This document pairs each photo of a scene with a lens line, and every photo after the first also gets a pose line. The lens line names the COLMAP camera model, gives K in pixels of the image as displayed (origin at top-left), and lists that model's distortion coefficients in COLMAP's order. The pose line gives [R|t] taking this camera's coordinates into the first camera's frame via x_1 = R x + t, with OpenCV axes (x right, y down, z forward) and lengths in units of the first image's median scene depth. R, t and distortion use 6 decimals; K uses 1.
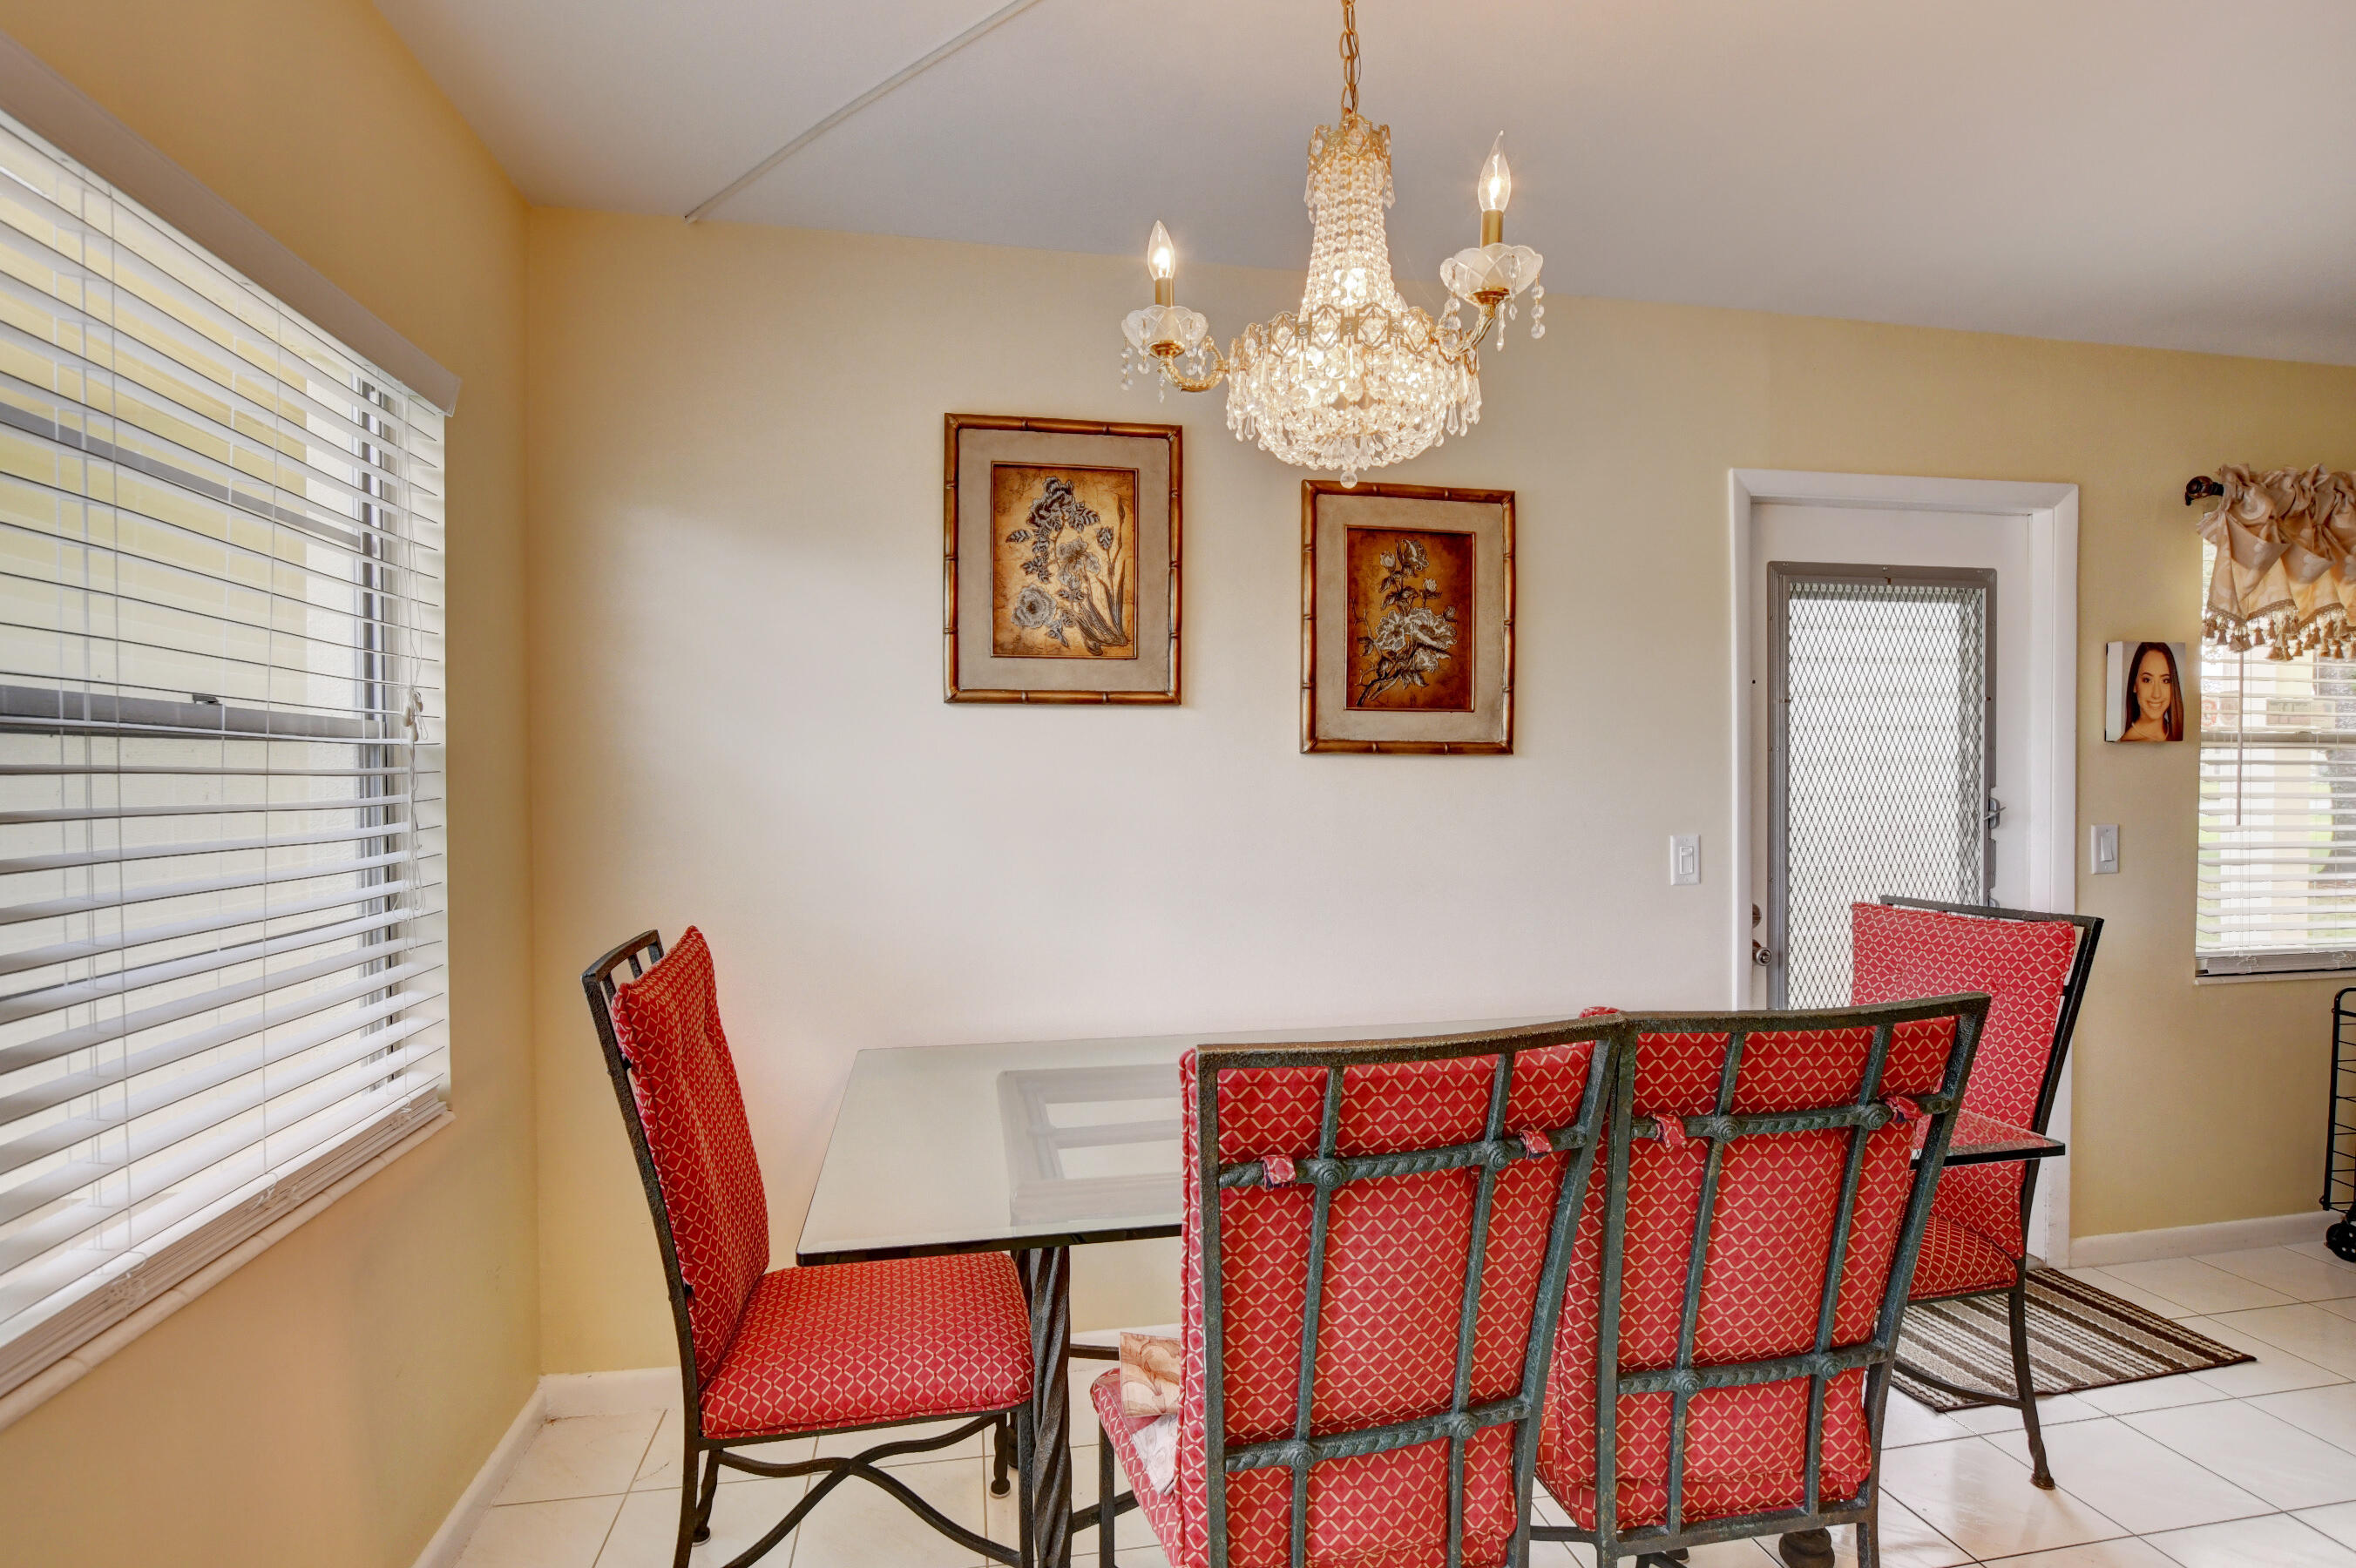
lens RADIAL K [[1181.1, 0, 1178.0], [0, 1181.1, 784.0], [0, 0, 1]] dist [-0.015386, -0.000824]
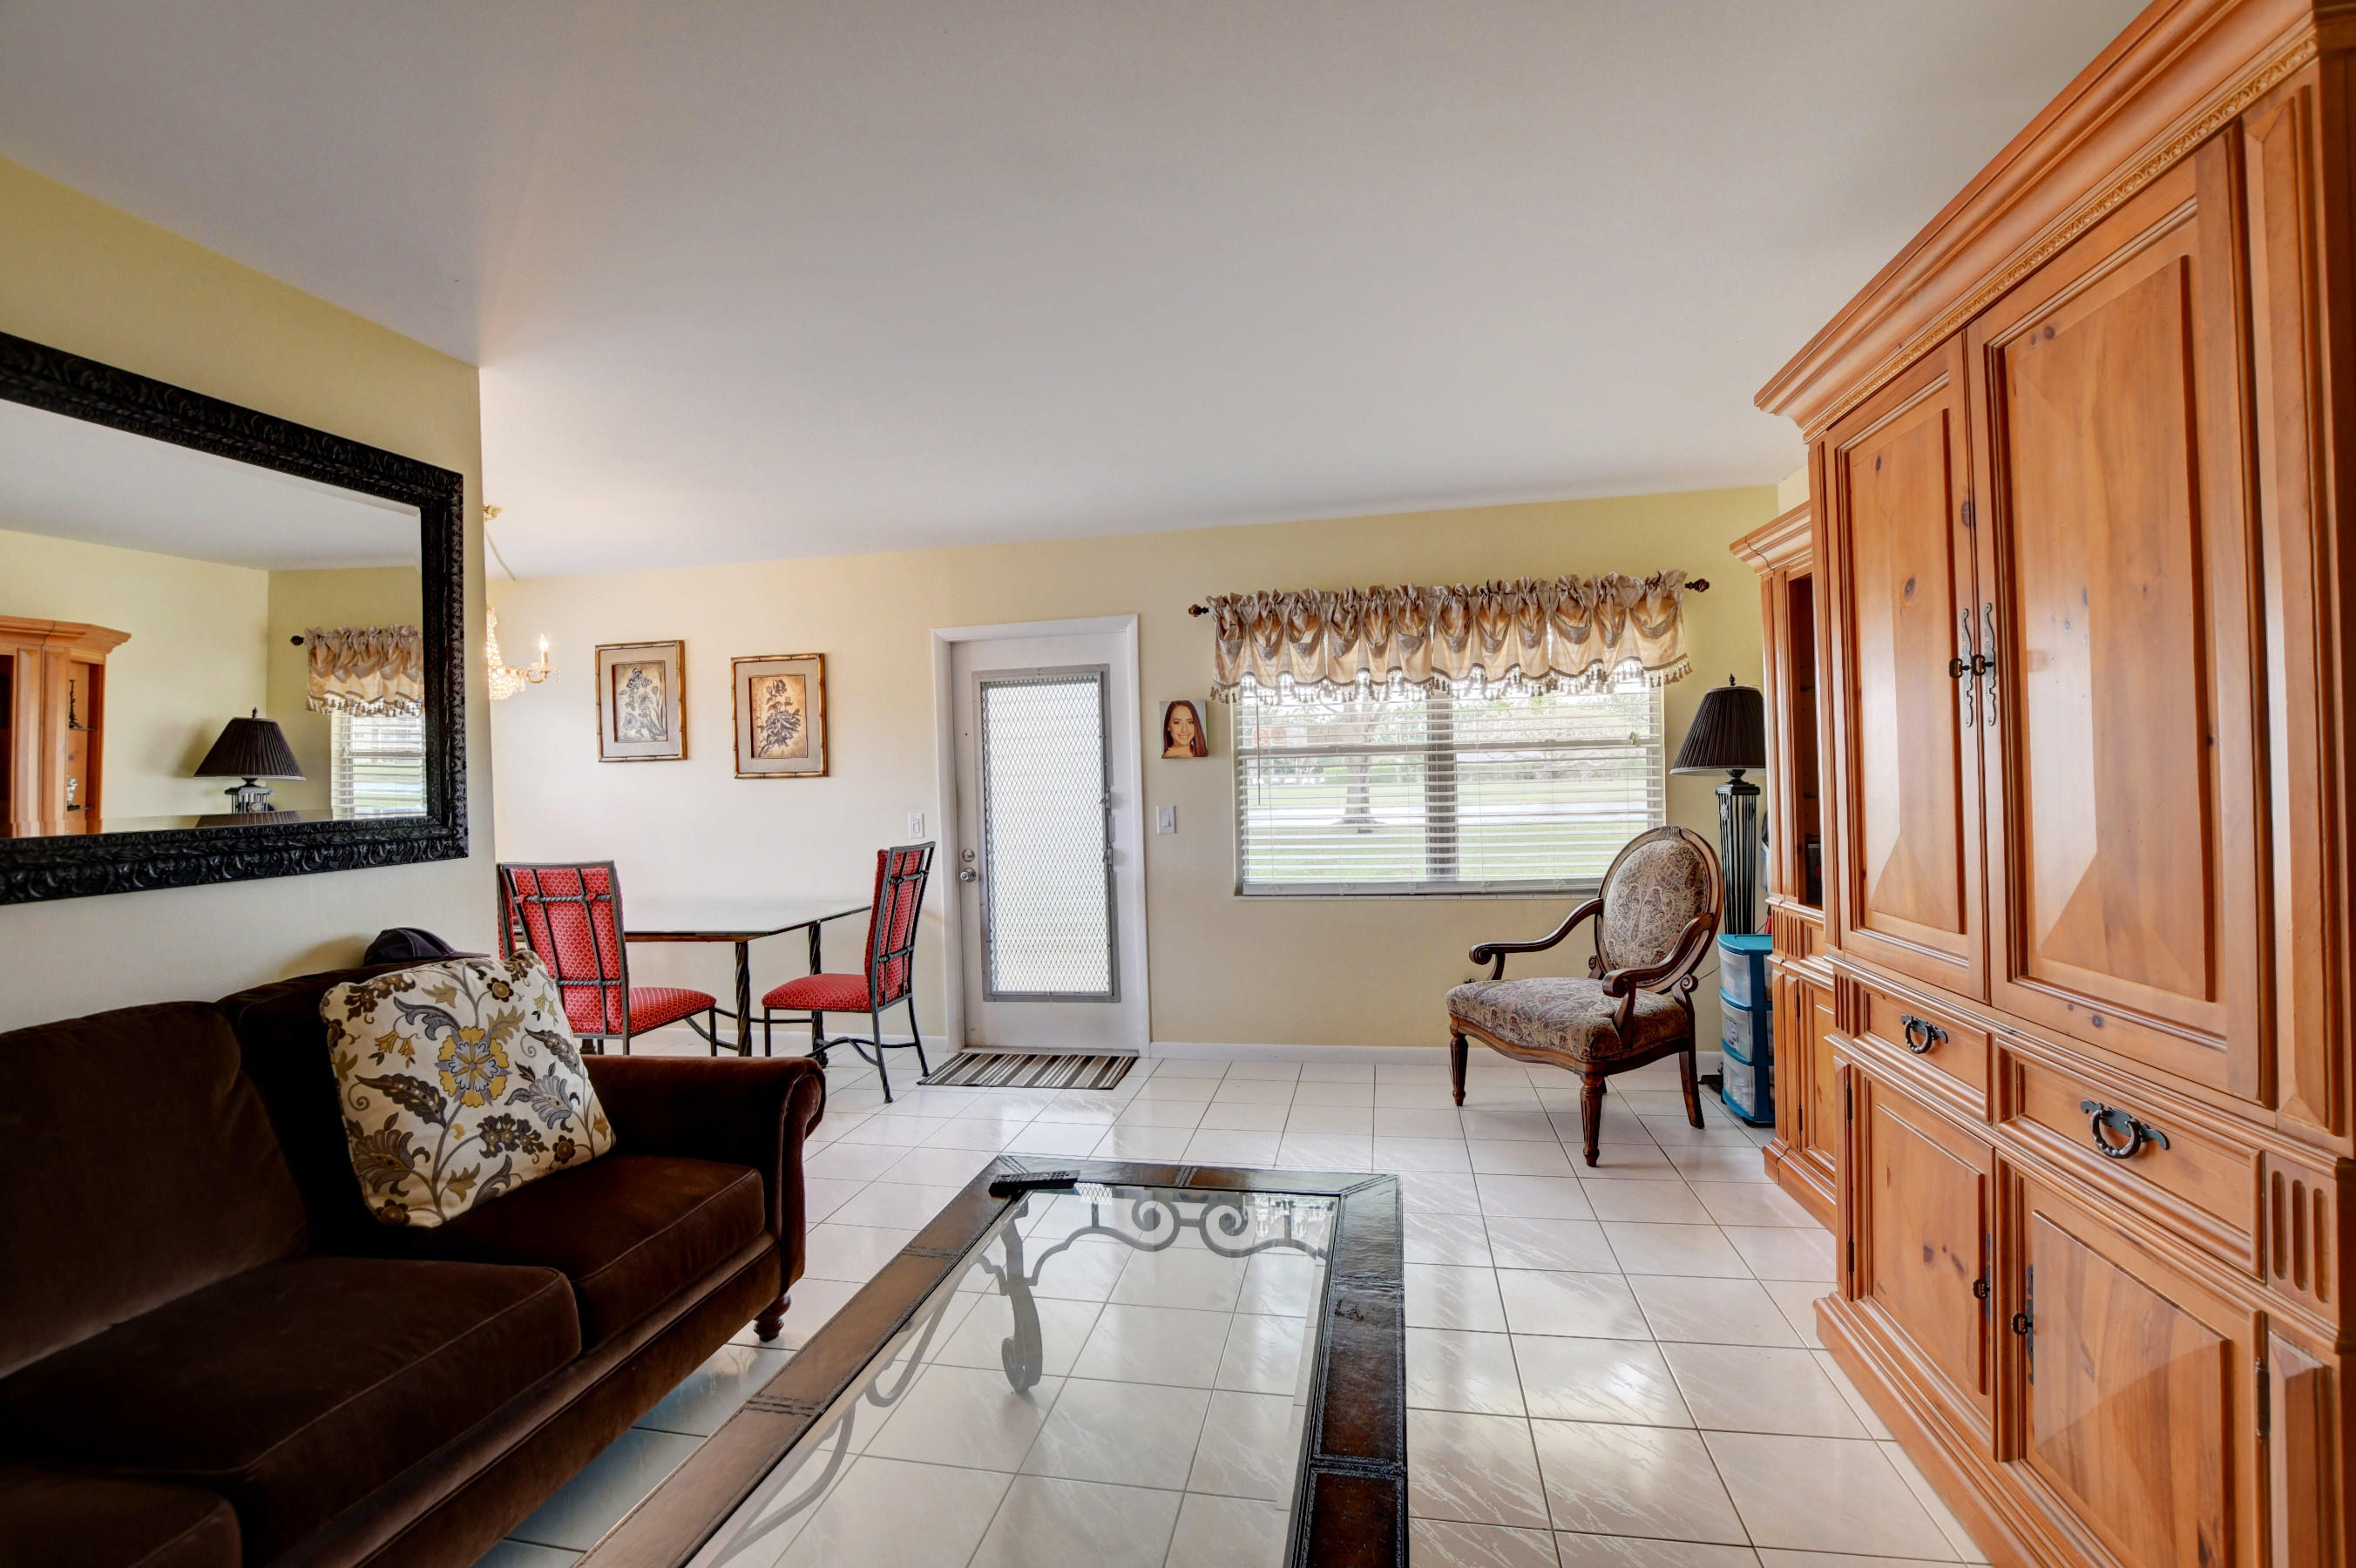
lens RADIAL K [[1038.5, 0, 1200.3], [0, 1038.5, 785.8], [0, 0, 1]] dist [-0.040469, 0.005851]
pose [[0.930088, -0.020779, -0.366748, 1.561388], [0.023298, 0.999726, 0.002442, 0.002572], [0.366597, -0.010816, 0.930317, -0.472512]]
